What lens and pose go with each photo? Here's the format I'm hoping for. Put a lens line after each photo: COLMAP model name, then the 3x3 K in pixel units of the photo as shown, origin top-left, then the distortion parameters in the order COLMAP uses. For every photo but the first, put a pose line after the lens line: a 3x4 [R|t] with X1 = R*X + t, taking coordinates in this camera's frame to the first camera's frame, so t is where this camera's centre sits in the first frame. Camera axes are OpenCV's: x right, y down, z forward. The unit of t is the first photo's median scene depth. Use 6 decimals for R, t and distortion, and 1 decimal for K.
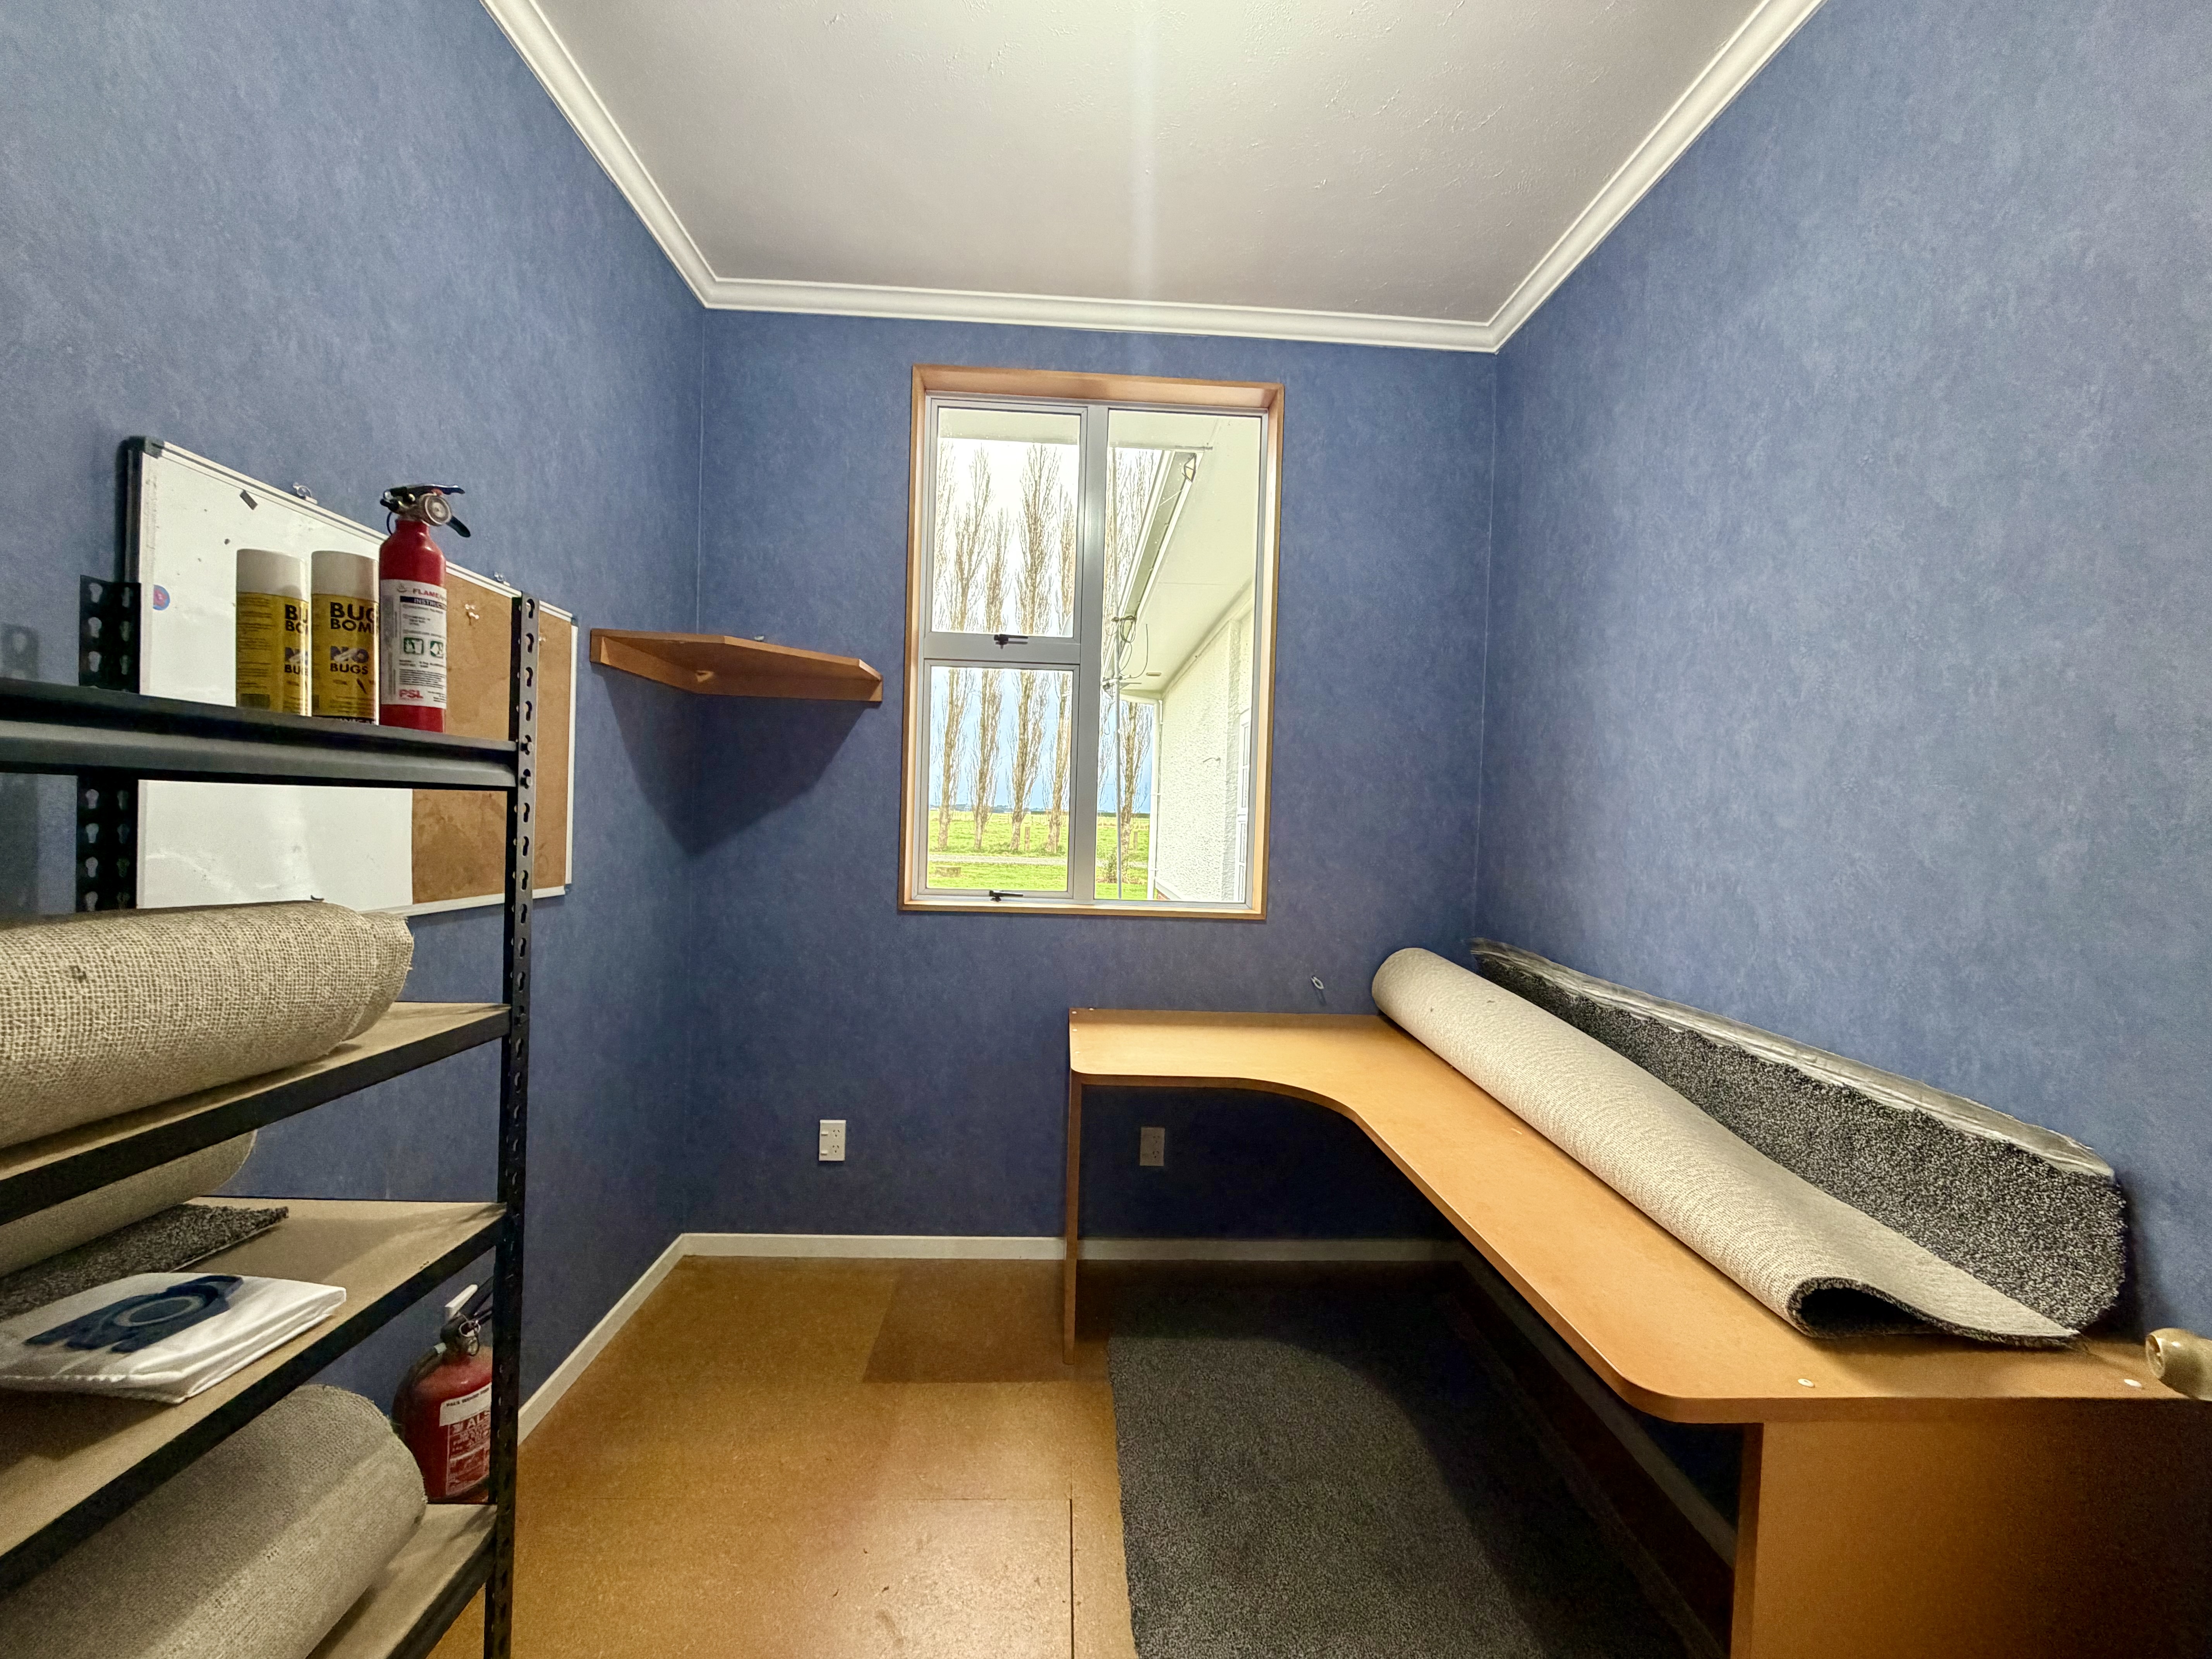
lens RADIAL K [[880.3, 0, 1107.4], [0, 880.3, 827.3], [0, 0, 1]] dist [-0.000813, 0.000067]
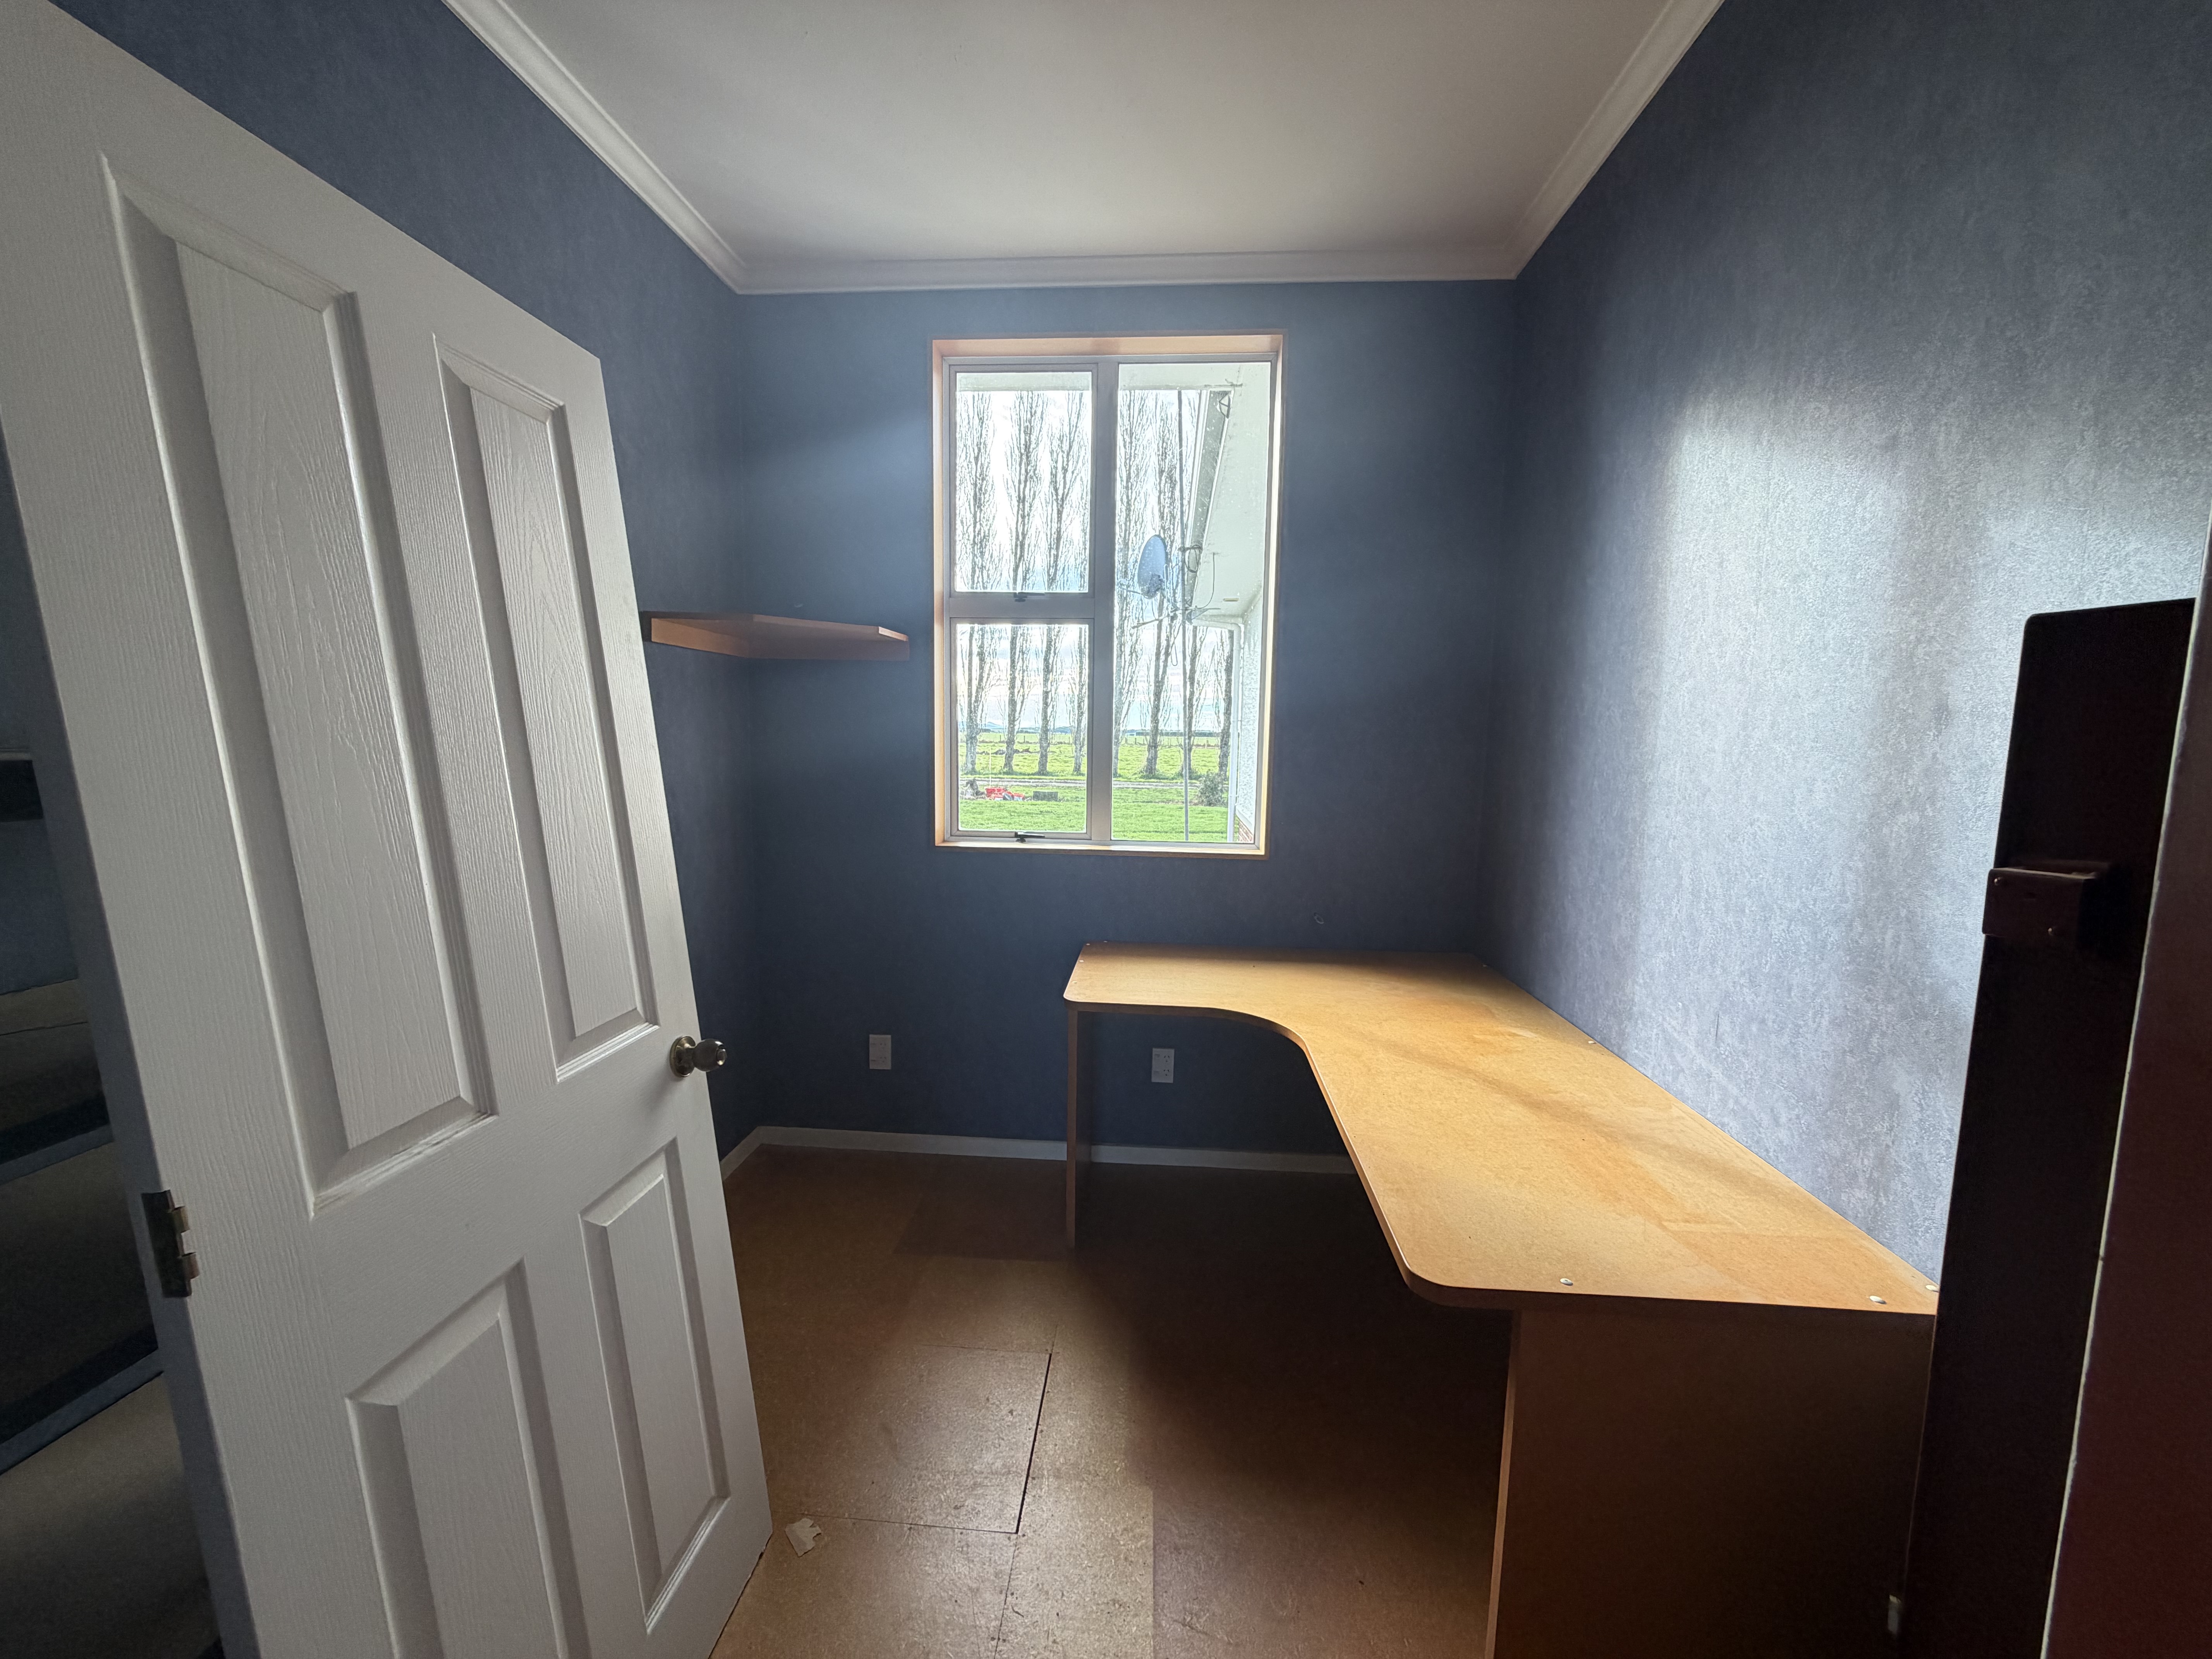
lens RADIAL K [[880.3, 0, 1107.4], [0, 880.3, 827.3], [0, 0, 1]] dist [-0.000813, 0.000067]
pose [[0.992825, -0.003010, -0.119538, 0.116199], [0.013763, 0.995916, 0.089226, -0.031872], [0.118781, -0.090231, 0.988812, -0.065979]]
